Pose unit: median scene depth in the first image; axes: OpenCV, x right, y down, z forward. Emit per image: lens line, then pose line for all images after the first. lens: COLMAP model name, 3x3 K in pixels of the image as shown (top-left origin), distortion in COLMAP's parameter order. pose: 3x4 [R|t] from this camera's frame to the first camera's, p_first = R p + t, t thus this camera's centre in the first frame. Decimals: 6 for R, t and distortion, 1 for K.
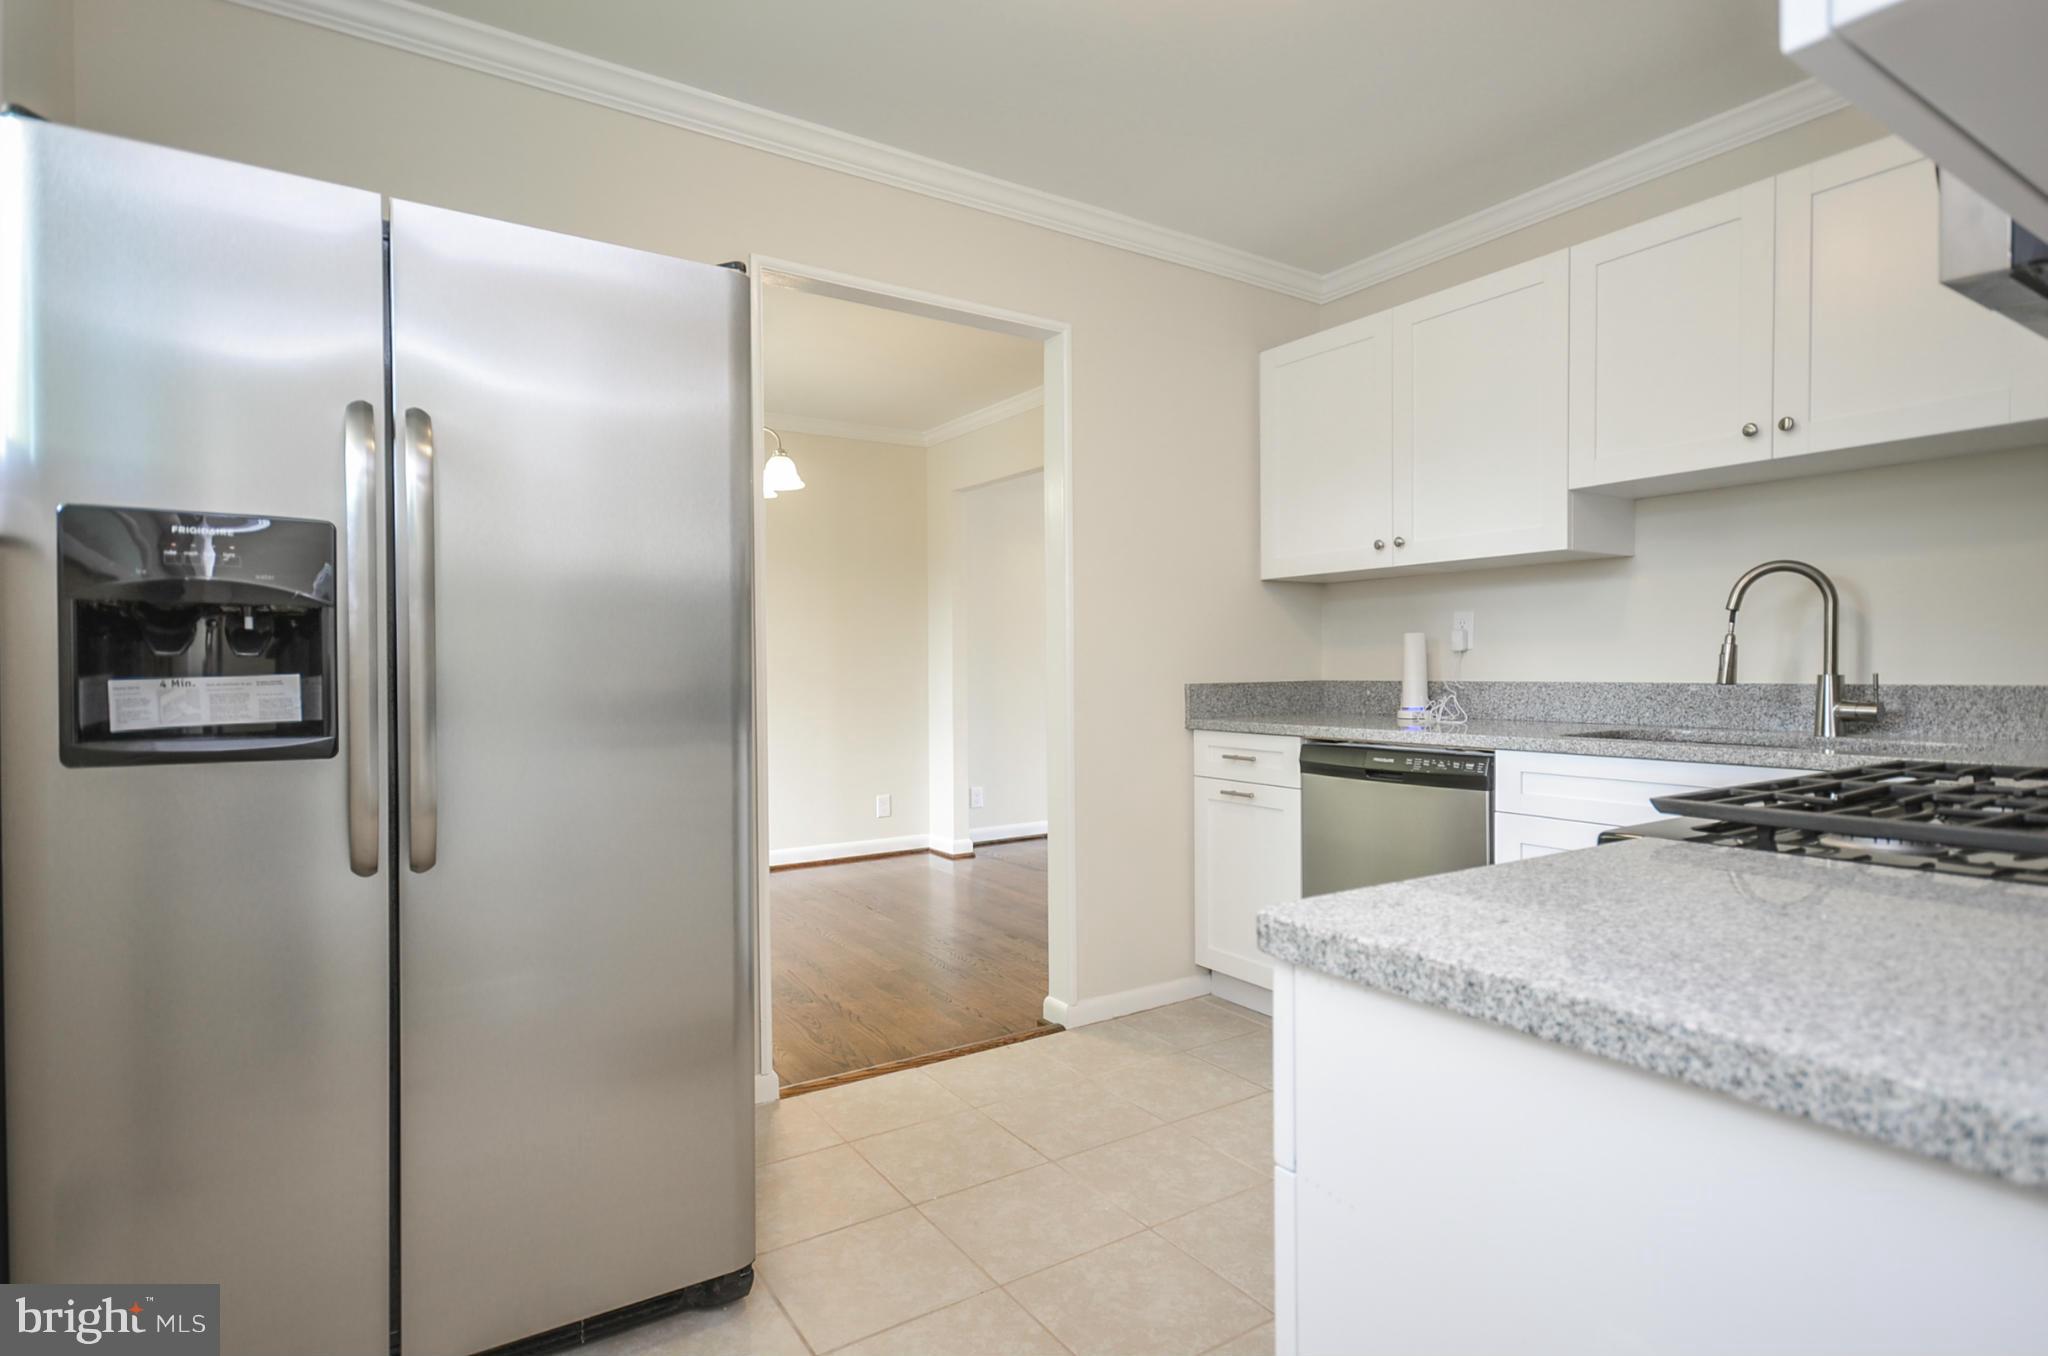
lens RADIAL K [[1033.9, 0, 1057.5], [0, 1033.9, 682.9], [0, 0, 1]] dist [0.002474, 0.001639]
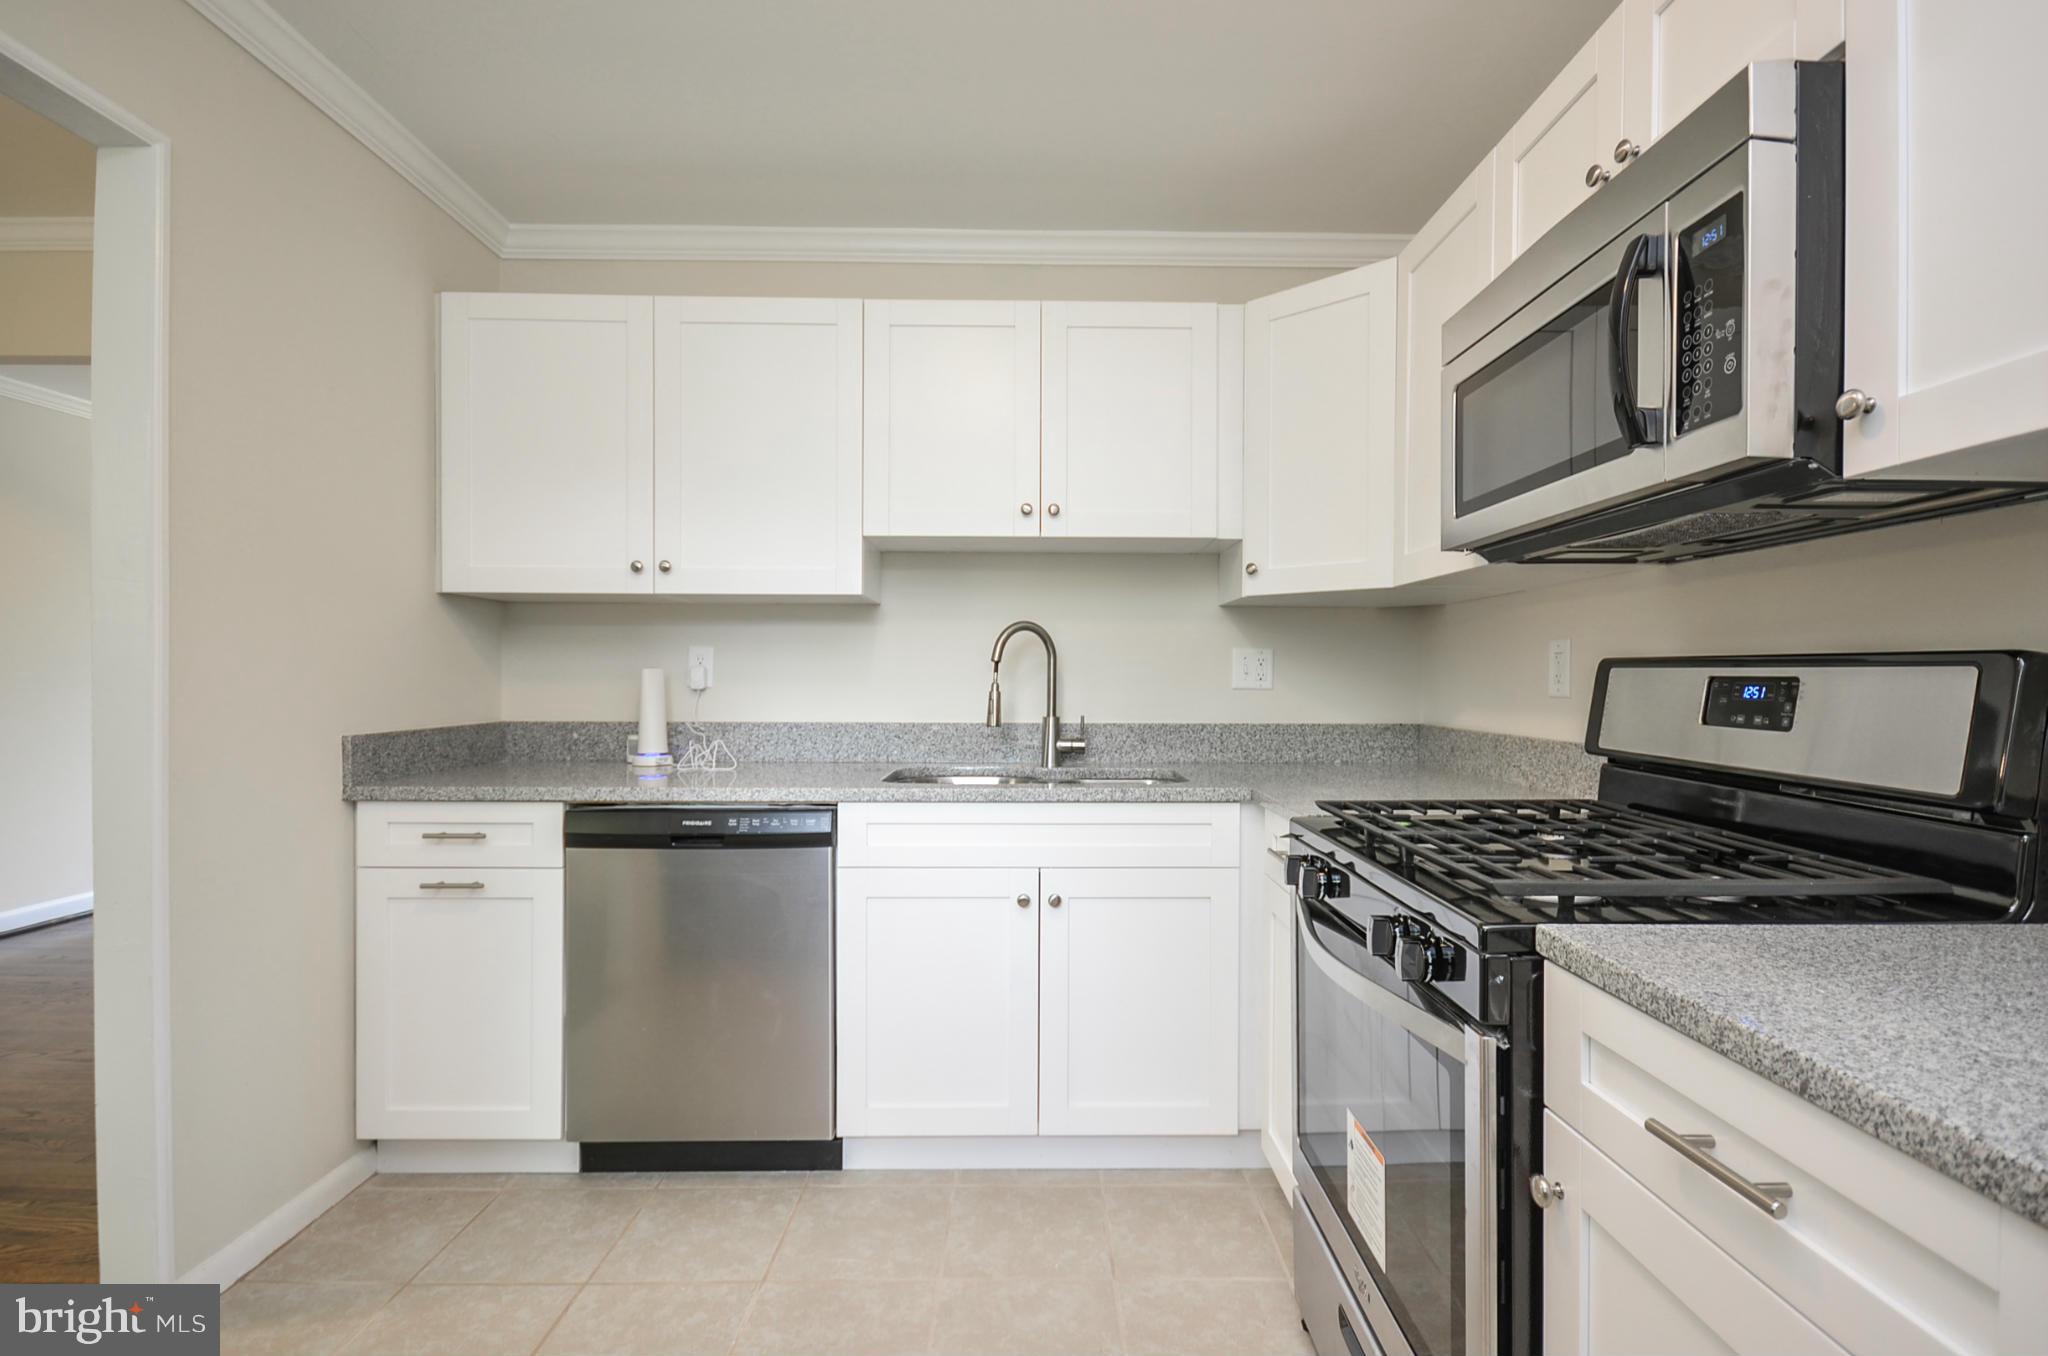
lens RADIAL K [[960.9, 0, 1022.9], [0, 960.9, 680.6], [0, 0, 1]] dist [0.003254, 0.000430]
pose [[0.561021, 0.007346, 0.827769, -0.175183], [0.005435, 0.999906, -0.012557, -0.028750], [-0.827784, 0.011544, 0.560929, 0.302565]]
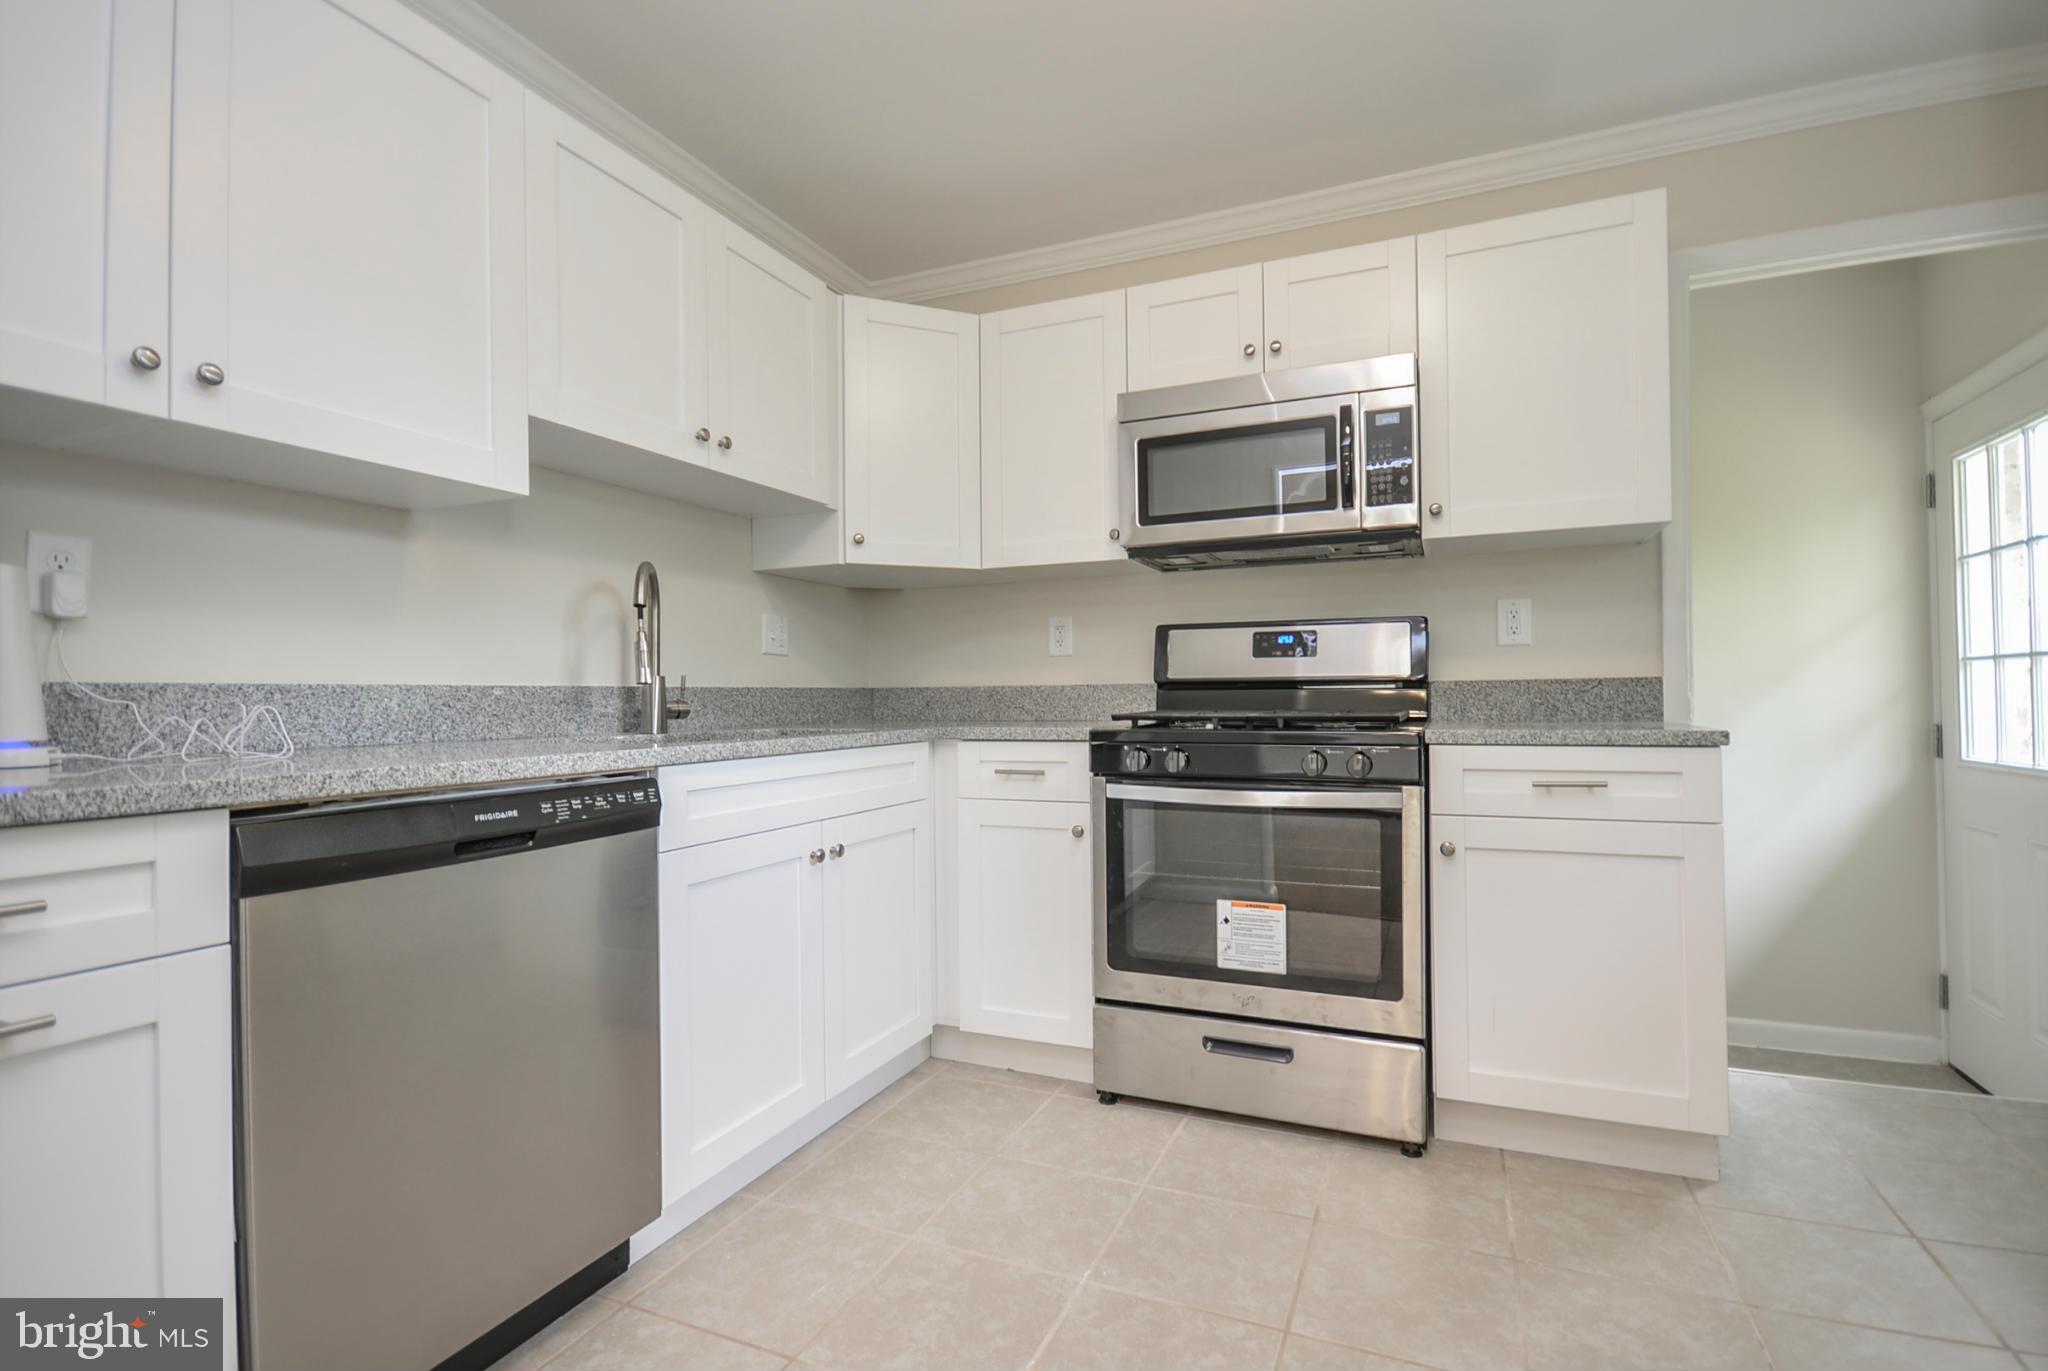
lens RADIAL K [[964.5, 0, 1052.1], [0, 964.5, 684.6], [0, 0, 1]] dist [0.000027, -0.000003]
pose [[-0.543399, 0.025779, 0.839079, -0.240965], [0.029305, 0.999502, -0.011729, 0.019178], [-0.838963, 0.018216, -0.543884, 0.940668]]
